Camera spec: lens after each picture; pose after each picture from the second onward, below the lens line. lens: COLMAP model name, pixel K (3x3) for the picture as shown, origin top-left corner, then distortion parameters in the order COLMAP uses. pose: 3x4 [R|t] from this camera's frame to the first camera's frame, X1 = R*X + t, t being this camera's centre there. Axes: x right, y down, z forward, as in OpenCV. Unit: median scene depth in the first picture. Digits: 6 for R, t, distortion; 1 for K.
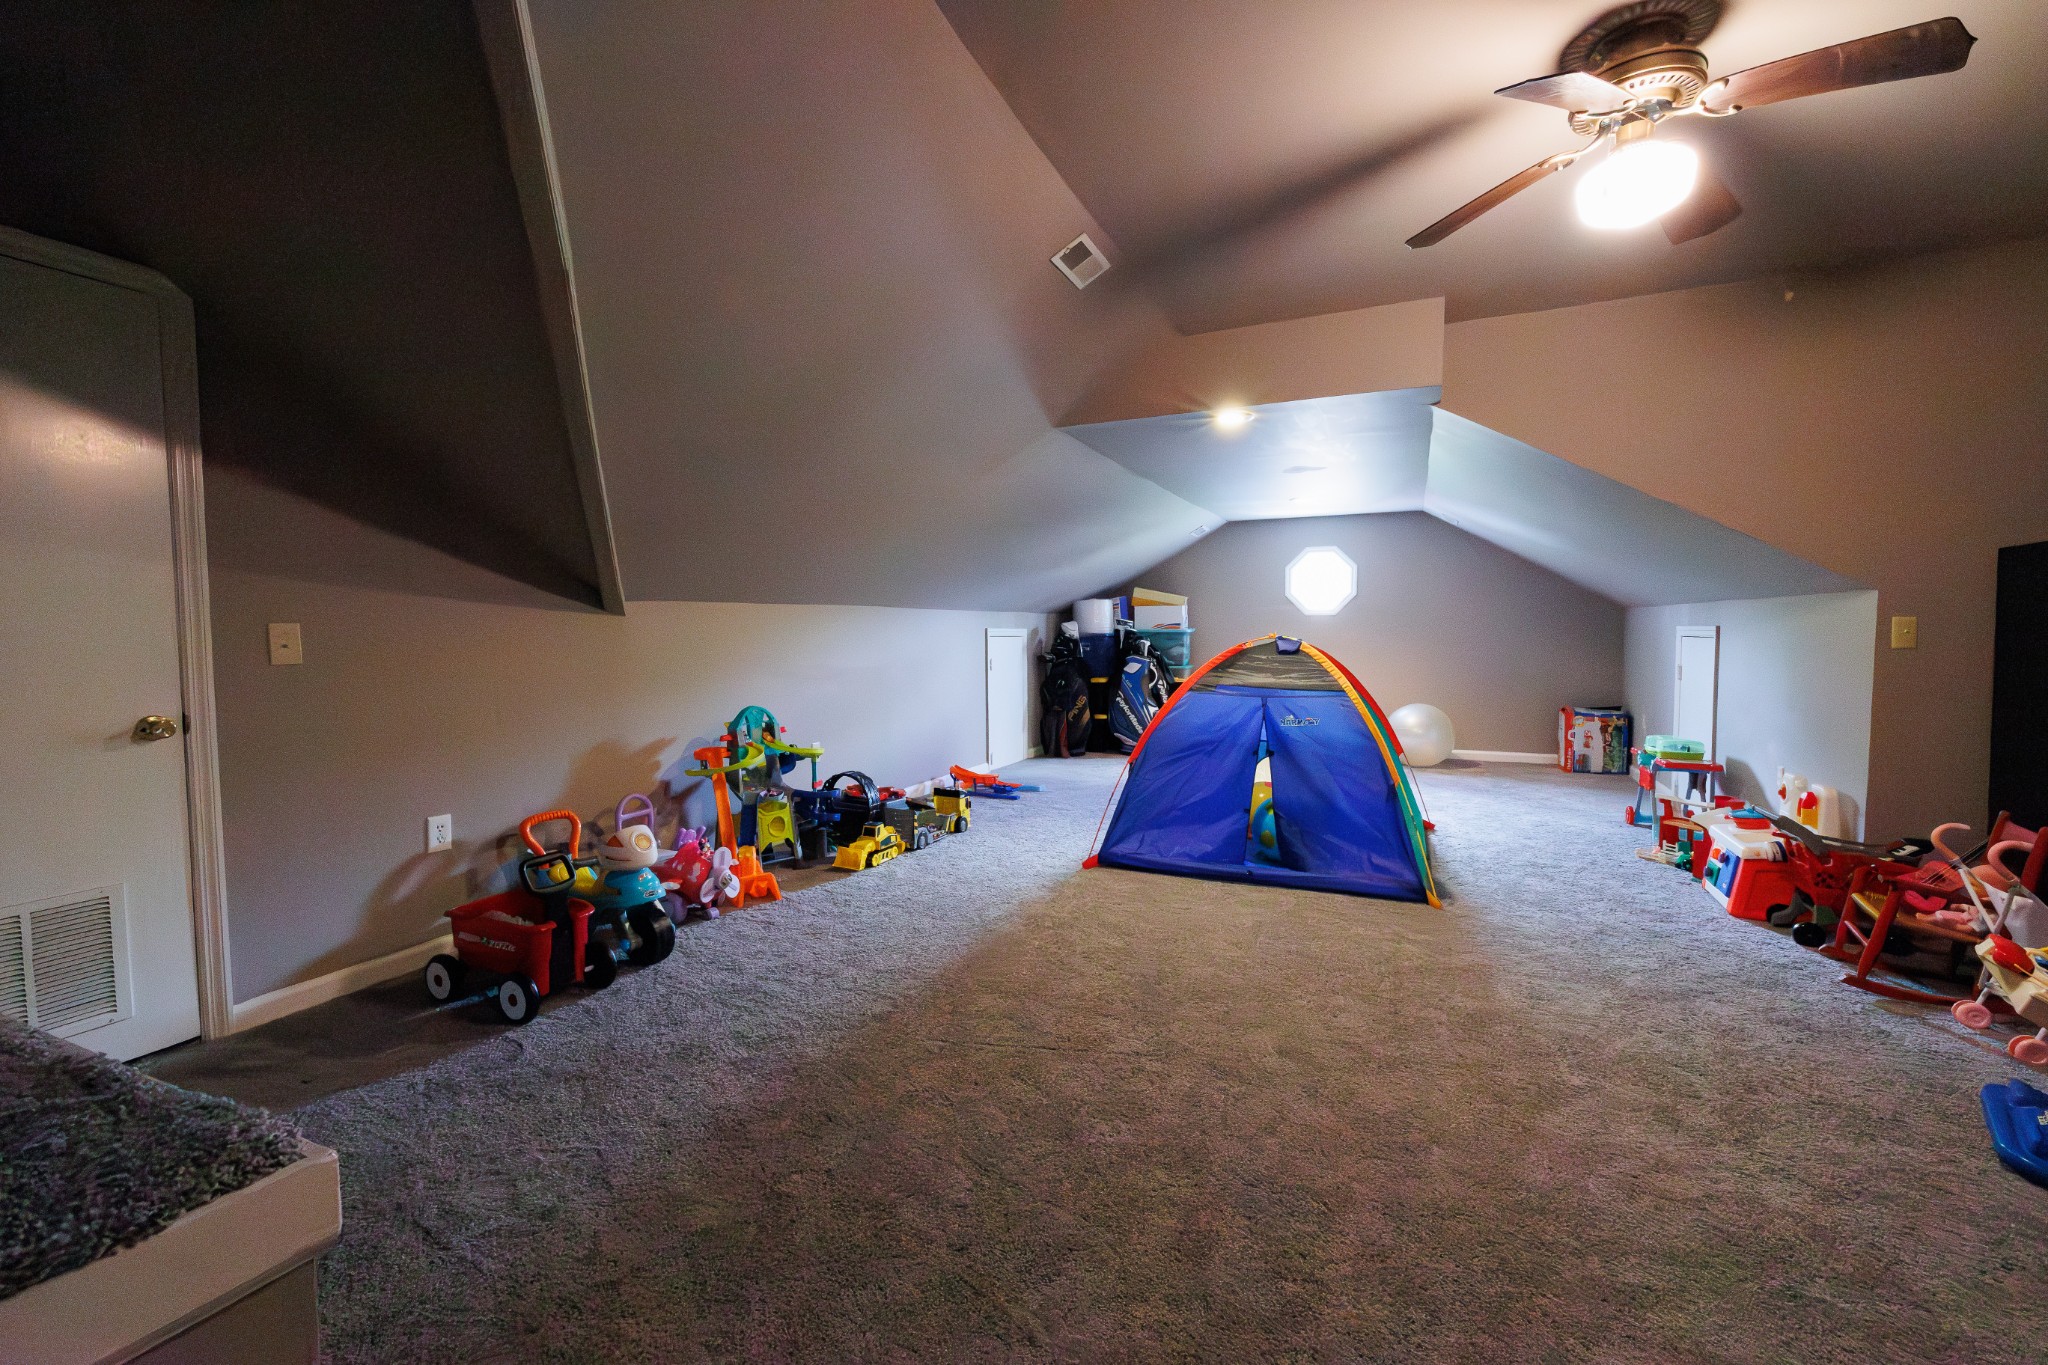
lens RADIAL K [[857.6, 0, 1024.9], [0, 857.6, 679.1], [0, 0, 1]] dist [-0.003804, 0.000633]
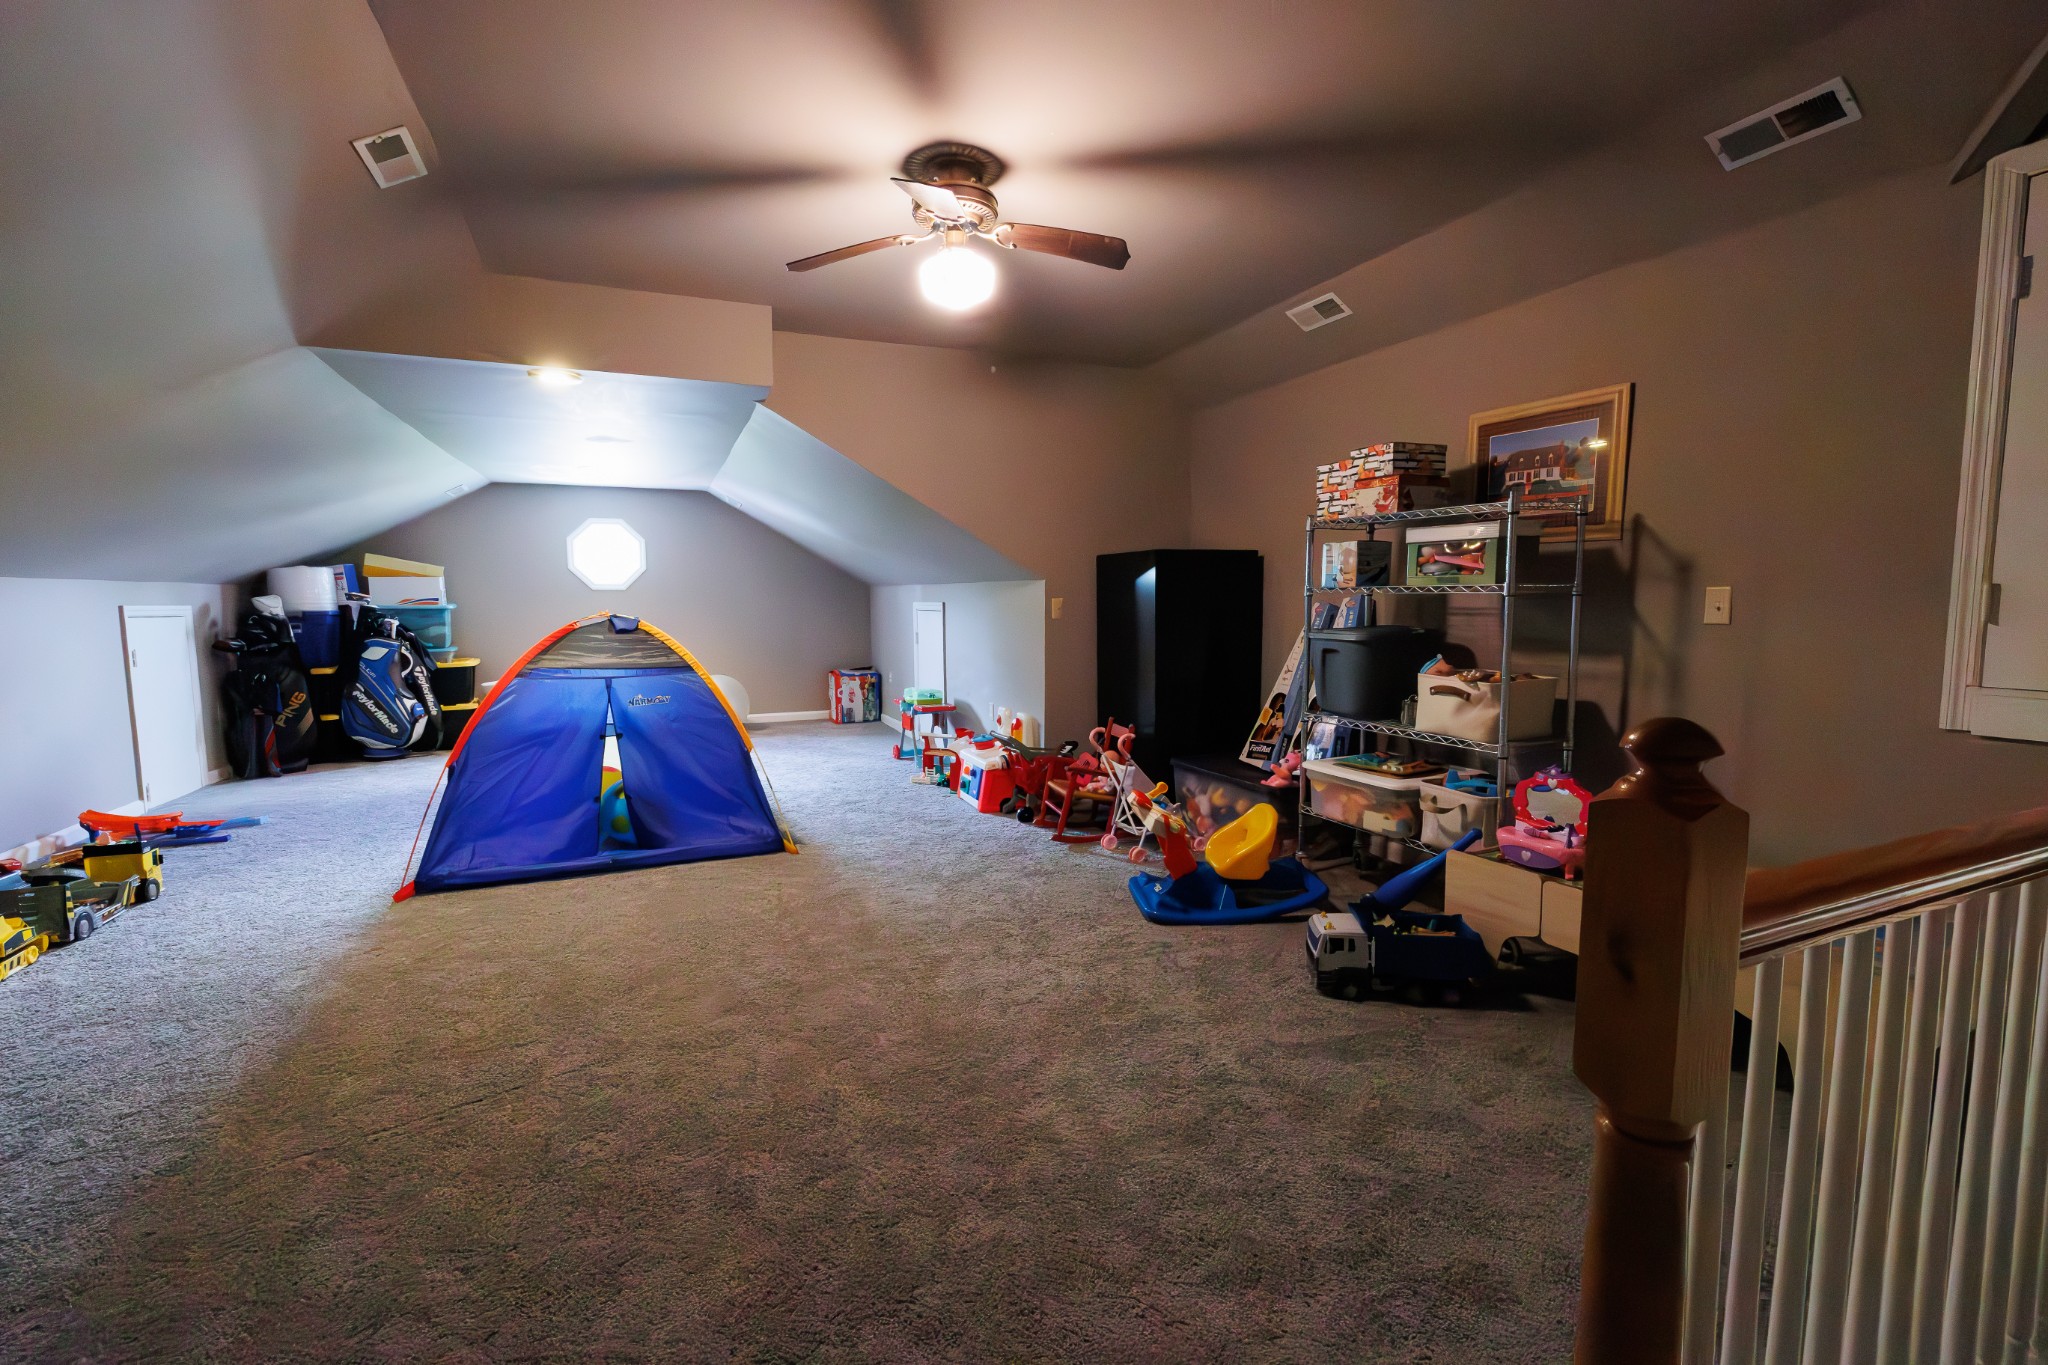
lens RADIAL K [[857.6, 0, 1026.2], [0, 857.6, 679.8], [0, 0, 1]] dist [-0.003804, 0.000633]
pose [[0.671598, -0.068293, 0.737762, -0.135425], [0.043642, 0.997660, 0.052623, -0.008616], [-0.739629, -0.003144, 0.673007, 0.007961]]
